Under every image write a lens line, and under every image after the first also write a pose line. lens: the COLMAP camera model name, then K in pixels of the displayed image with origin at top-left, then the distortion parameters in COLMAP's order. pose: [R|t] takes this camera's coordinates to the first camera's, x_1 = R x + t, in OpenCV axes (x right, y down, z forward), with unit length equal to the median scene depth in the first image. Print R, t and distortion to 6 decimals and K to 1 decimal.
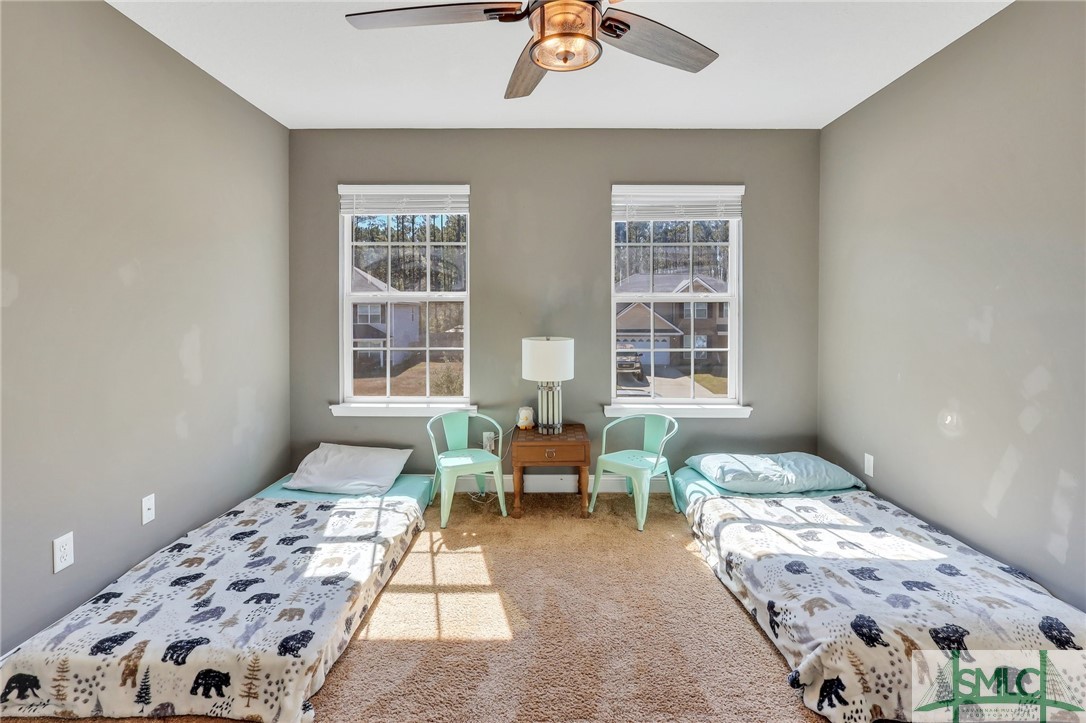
lens RADIAL K [[521.6, 0, 542.8], [0, 521.6, 313.4], [0, 0, 1]] dist [0.001308, 0.000893]
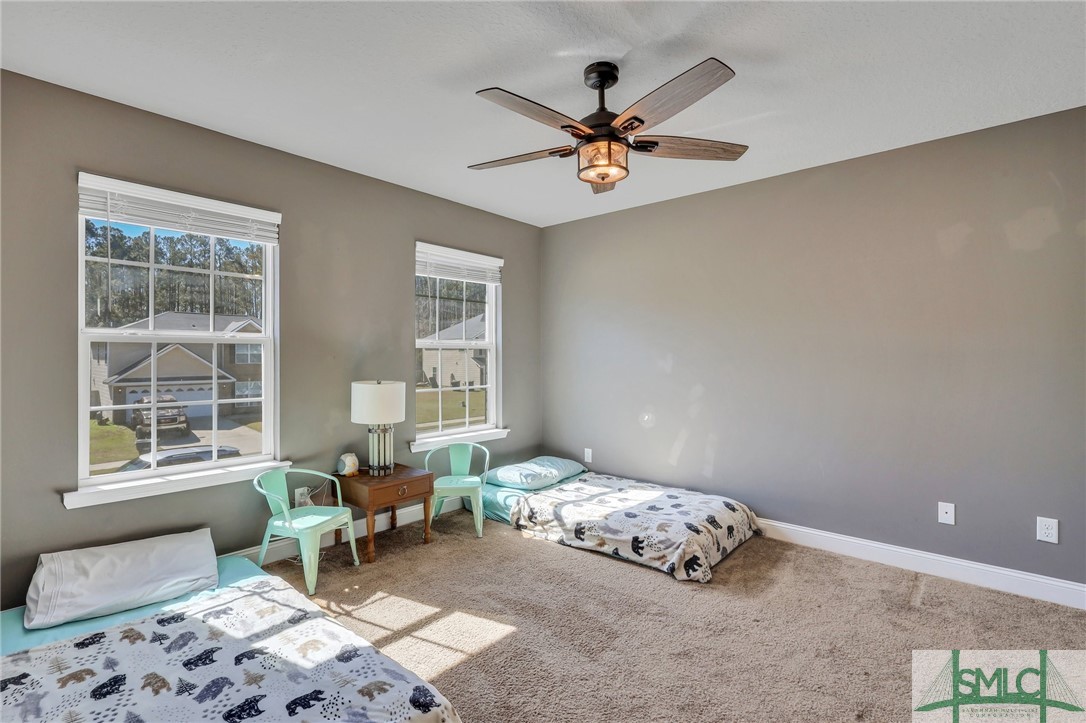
lens RADIAL K [[500.2, 0, 543.6], [0, 500.2, 352.1], [0, 0, 1]] dist [0.001645, 0.000878]
pose [[0.658756, 0.006843, 0.752326, -0.602839], [0.002113, 0.999938, -0.010945, 0.000420], [-0.752354, 0.008799, 0.658700, 0.127003]]
